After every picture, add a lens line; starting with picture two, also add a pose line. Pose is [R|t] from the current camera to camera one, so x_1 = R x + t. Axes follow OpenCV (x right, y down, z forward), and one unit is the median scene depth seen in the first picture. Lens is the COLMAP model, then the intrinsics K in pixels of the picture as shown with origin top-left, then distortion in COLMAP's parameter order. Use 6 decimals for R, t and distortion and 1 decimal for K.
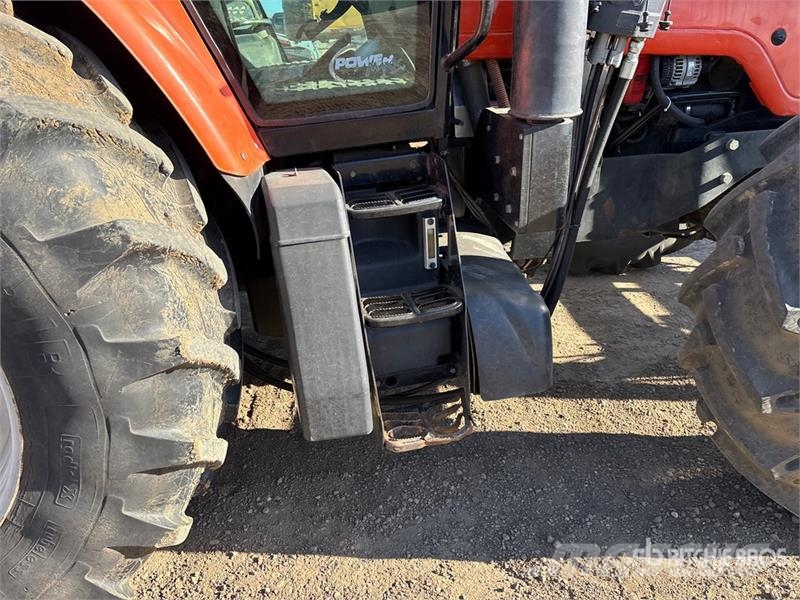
lens RADIAL K [[610.8, 0, 415.1], [0, 610.8, 299.5], [0, 0, 1]] dist [0.058152, -0.062107]
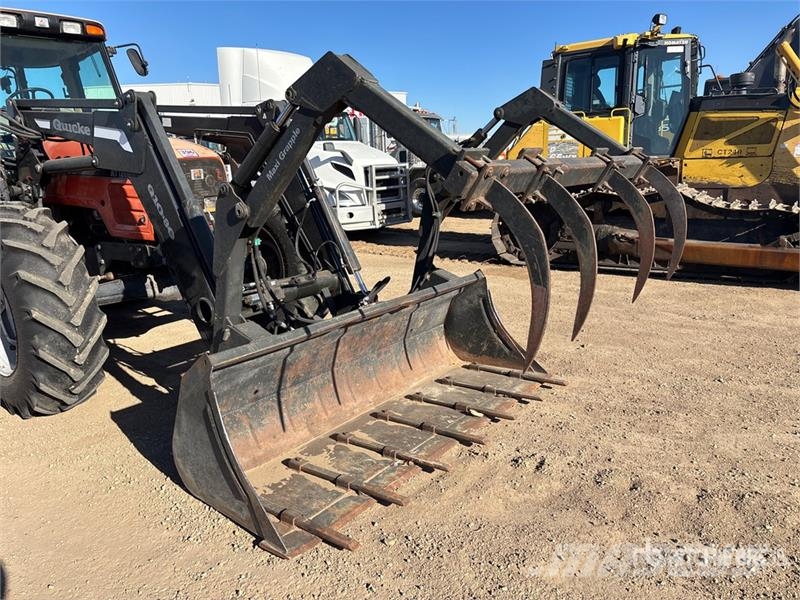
lens RADIAL K [[599.0, 0, 400.3], [0, 599.0, 304.3], [0, 0, 1]] dist [0.062333, -0.063514]
pose [[0.722253, 0.167630, -0.671007, 3.066333], [-0.273001, 0.960503, -0.053900, -0.252300], [0.635469, 0.222115, 0.739489, 0.132792]]
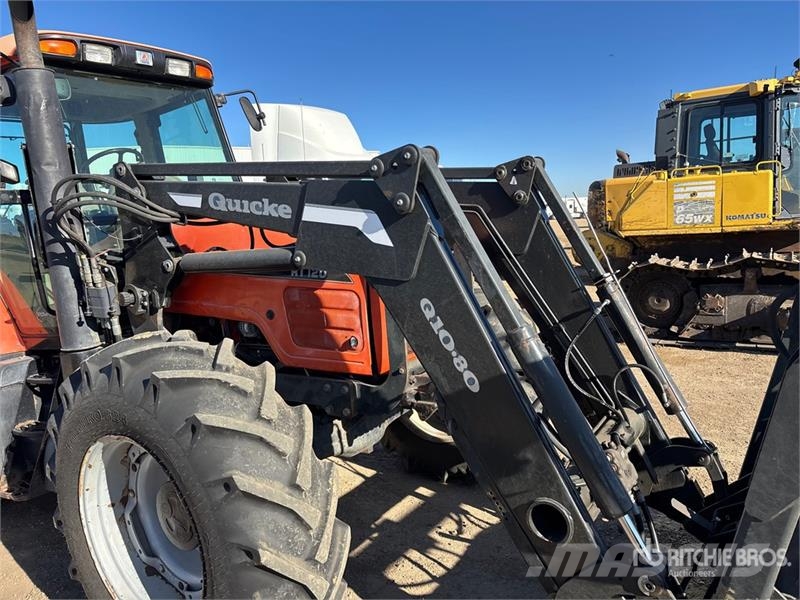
lens RADIAL K [[610.8, 0, 415.1], [0, 610.8, 299.5], [0, 0, 1]] dist [0.058152, -0.062107]
pose [[0.767781, 0.076733, -0.636102, 1.860010], [-0.232941, 0.958294, -0.165563, -0.307118], [0.596868, 0.275290, 0.753634, 0.082251]]
